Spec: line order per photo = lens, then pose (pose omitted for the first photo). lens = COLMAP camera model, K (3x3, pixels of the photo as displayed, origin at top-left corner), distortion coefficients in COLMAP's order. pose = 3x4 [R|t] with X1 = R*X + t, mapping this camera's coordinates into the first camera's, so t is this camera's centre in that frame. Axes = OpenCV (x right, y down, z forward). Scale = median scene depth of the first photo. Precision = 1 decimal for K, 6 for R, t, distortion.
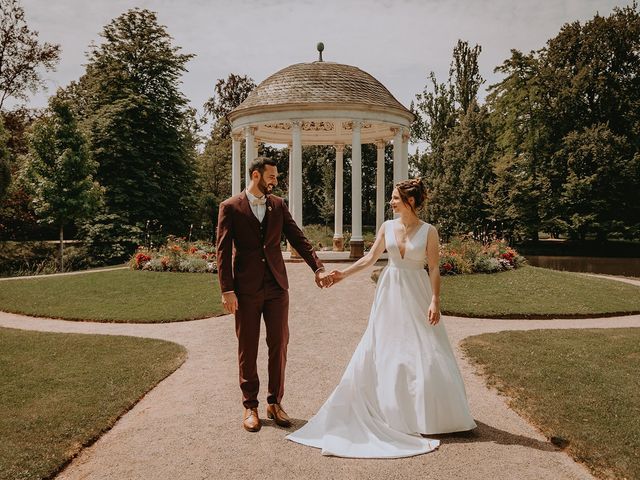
lens RADIAL K [[863.1, 0, 319.4], [0, 863.1, 257.1], [0, 0, 1]] dist [-0.009867, -0.008122]
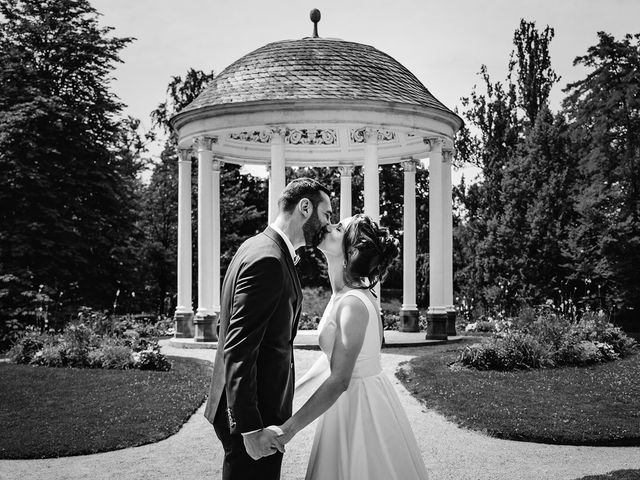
lens RADIAL K [[1144.9, 0, 352.2], [0, 1144.9, 274.4], [0, 0, 1]] dist [-0.018515, -0.010447]
pose [[0.999809, -0.005104, 0.018858, 0.008768], [0.005980, 0.998890, -0.046713, -0.006674], [-0.018599, 0.046817, 0.998730, 0.110660]]
